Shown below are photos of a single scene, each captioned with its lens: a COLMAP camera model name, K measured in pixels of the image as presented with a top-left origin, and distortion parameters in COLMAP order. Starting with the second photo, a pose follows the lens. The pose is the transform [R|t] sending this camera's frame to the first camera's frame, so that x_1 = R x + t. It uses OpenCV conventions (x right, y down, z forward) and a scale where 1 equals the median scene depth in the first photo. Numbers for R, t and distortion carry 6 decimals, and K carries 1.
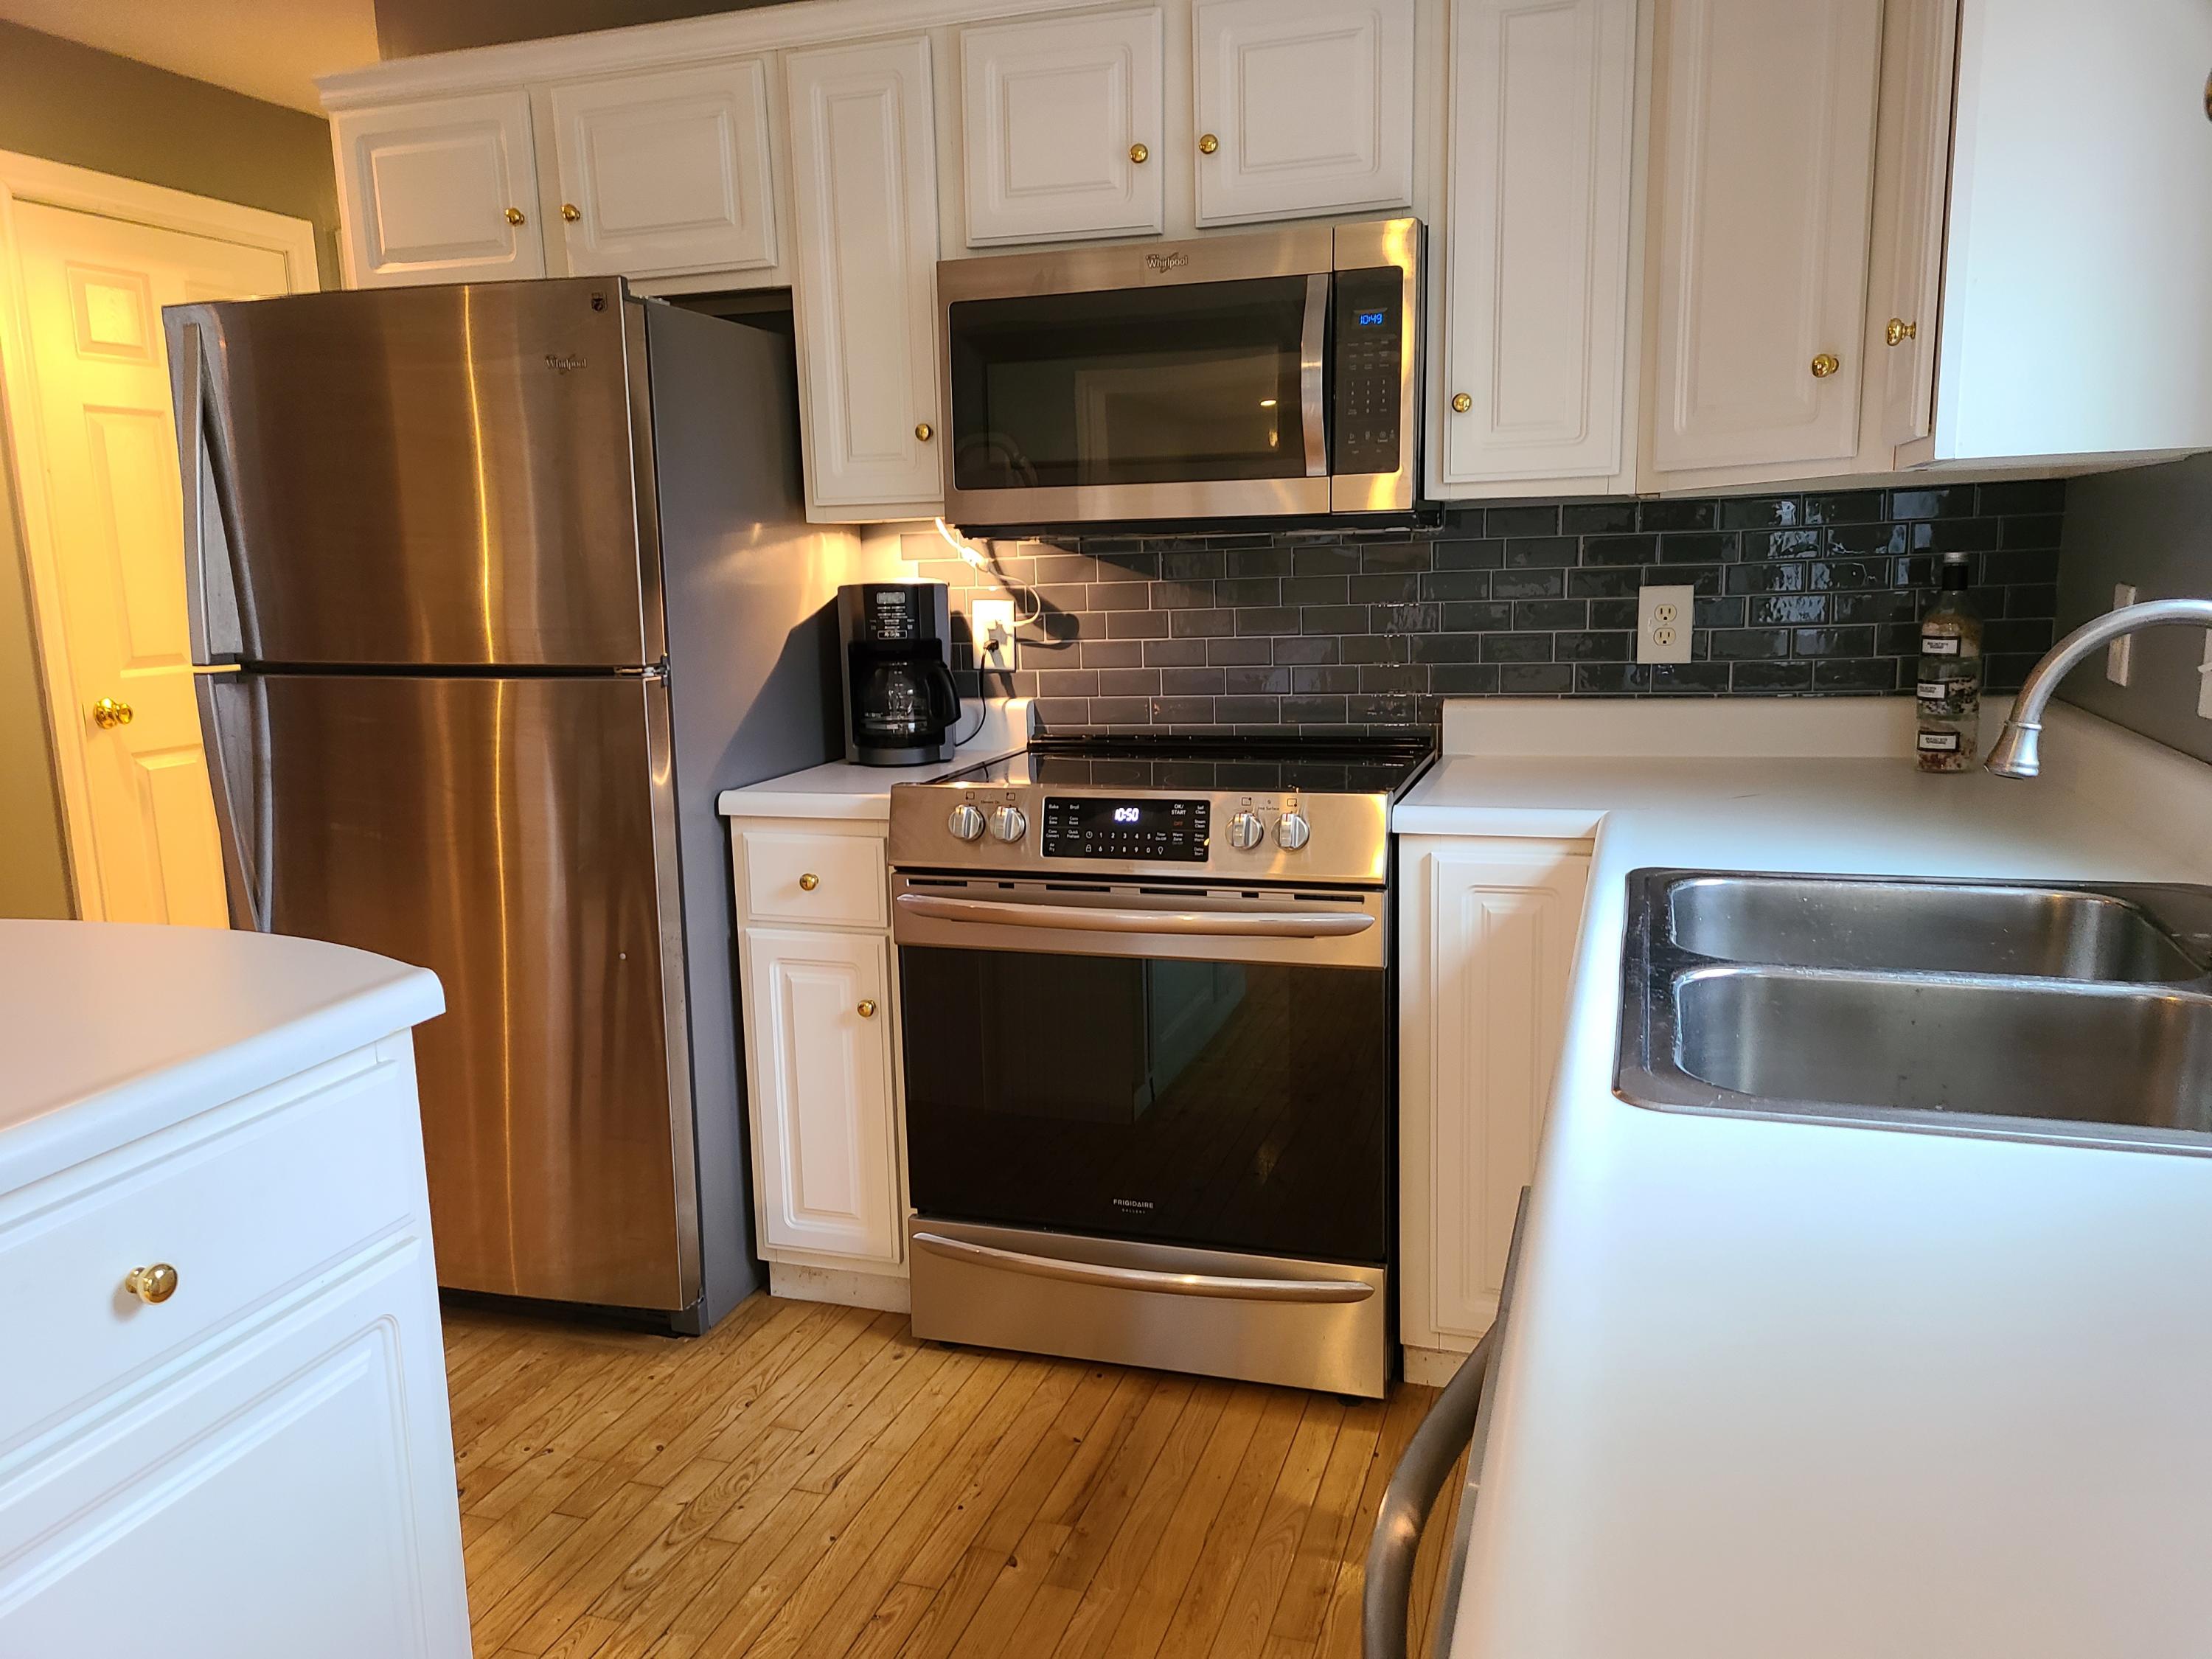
lens RADIAL K [[1655.9, 0, 1101.2], [0, 1655.9, 842.2], [0, 0, 1]] dist [0.048932, 0.003942]
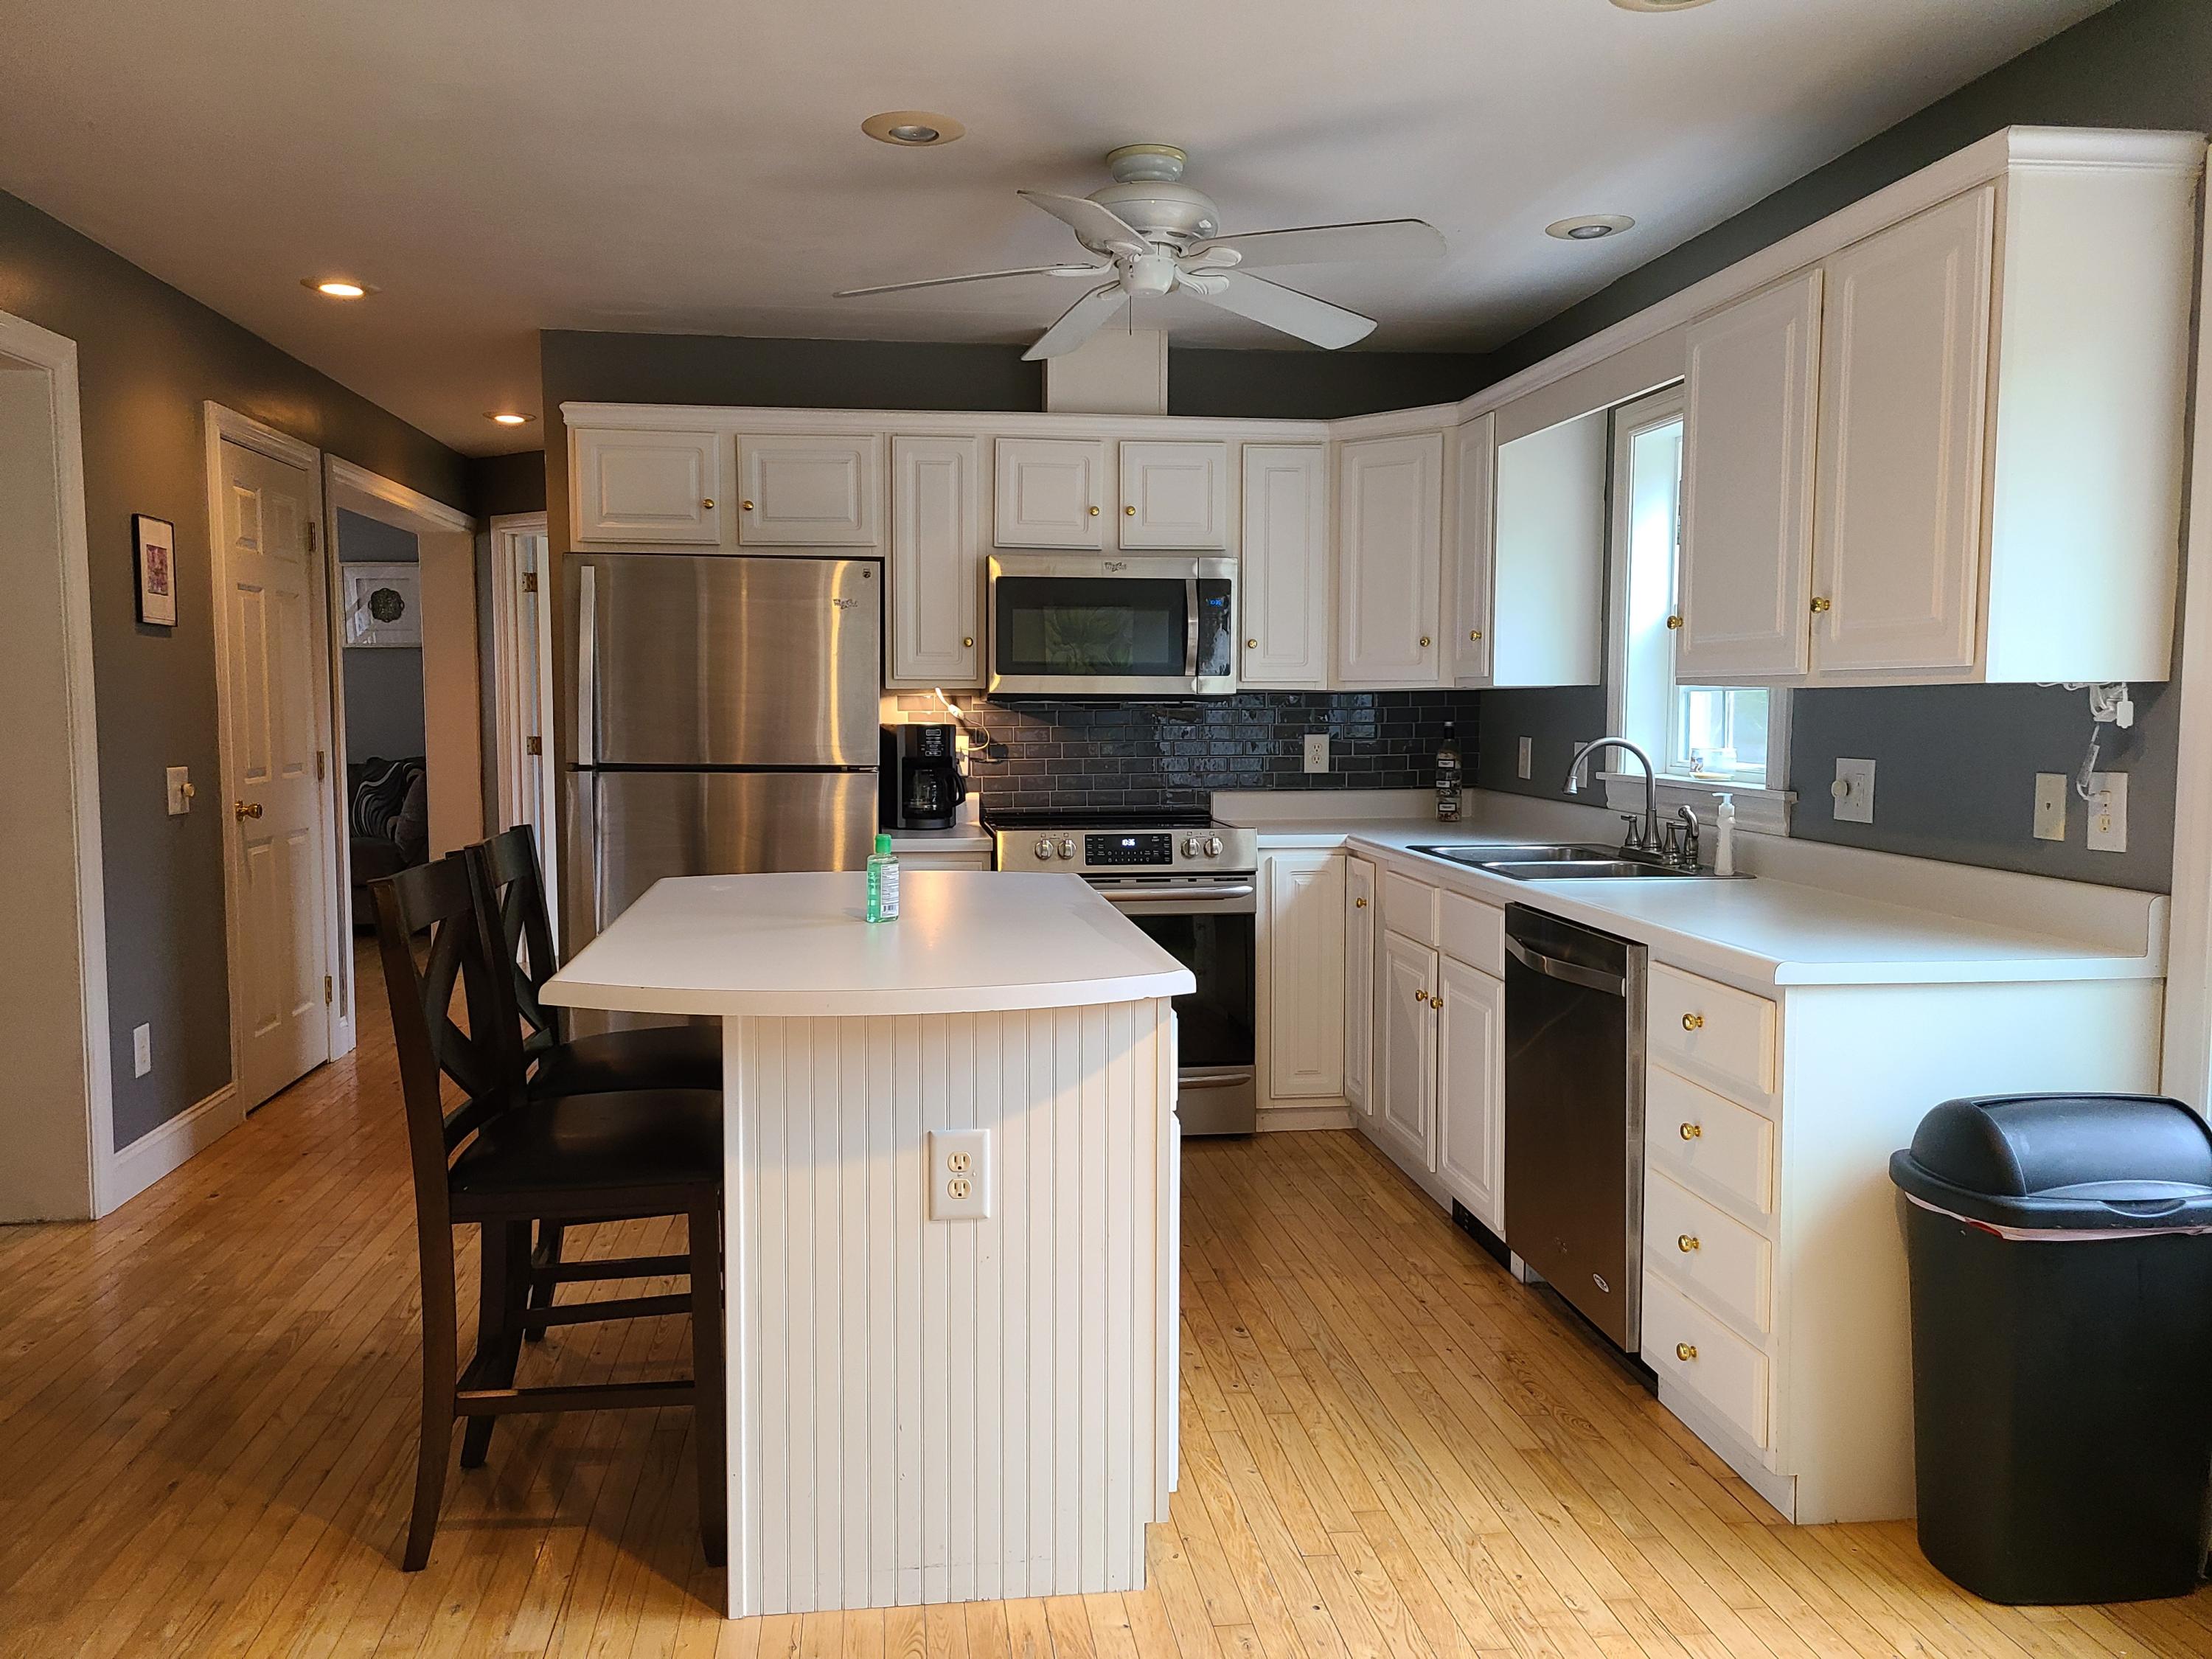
lens RADIAL K [[1655.9, 0, 1107.6], [0, 1655.9, 821.0], [0, 0, 1]] dist [0.048932, 0.003942]
pose [[0.895315, -0.003900, 0.445417, -0.858634], [0.052729, 0.993859, -0.097285, 0.144291], [-0.442302, 0.110587, 0.890022, -0.722237]]
